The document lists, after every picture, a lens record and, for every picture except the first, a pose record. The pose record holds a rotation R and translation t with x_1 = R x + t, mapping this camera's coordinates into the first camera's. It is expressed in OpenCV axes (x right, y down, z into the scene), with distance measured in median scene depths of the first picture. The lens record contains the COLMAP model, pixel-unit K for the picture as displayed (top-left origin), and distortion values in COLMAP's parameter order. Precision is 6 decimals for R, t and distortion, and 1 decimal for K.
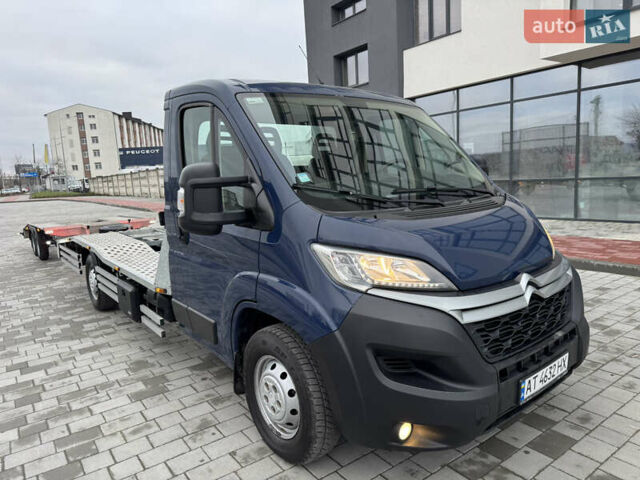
lens RADIAL K [[455.4, 0, 319.7], [0, 455.4, 239.9], [0, 0, 1]] dist [0.038040, -0.013593]
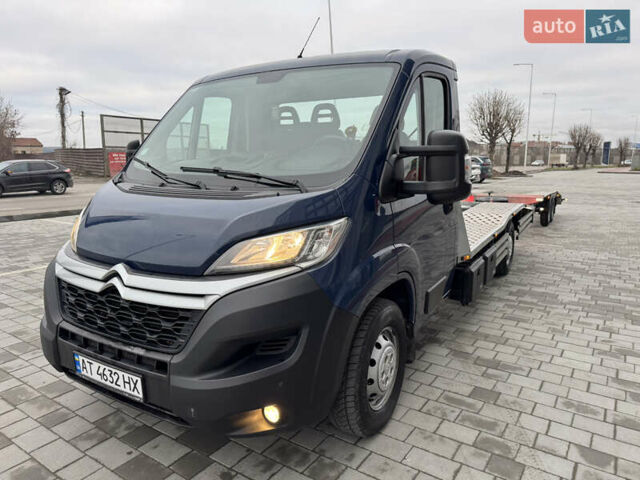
lens RADIAL K [[455.4, 0, 318.6], [0, 455.4, 242.2], [0, 0, 1]] dist [0.038040, -0.013593]
pose [[0.319464, 0.211288, -0.923743, 1.339864], [-0.149823, 0.973826, 0.170929, -0.178192], [0.935679, 0.083792, 0.342758, 0.992297]]
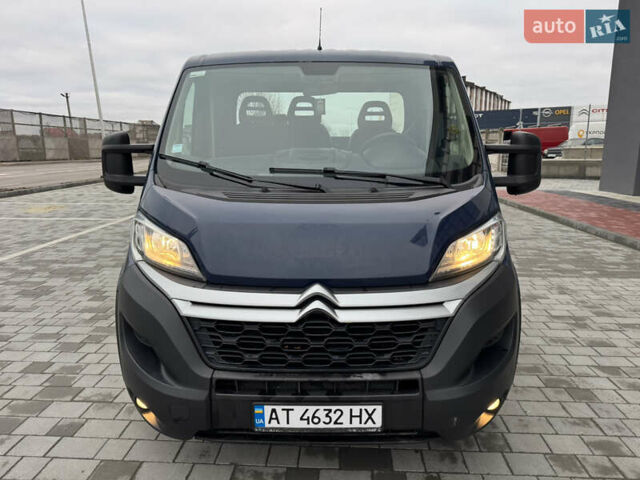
lens RADIAL K [[455.4, 0, 321.9], [0, 455.4, 235.1], [0, 0, 1]] dist [0.038040, -0.013593]
pose [[0.774410, 0.167187, -0.610195, 0.861564], [-0.127912, 0.985910, 0.107794, -0.092749], [0.619619, -0.005425, 0.784884, 0.355014]]
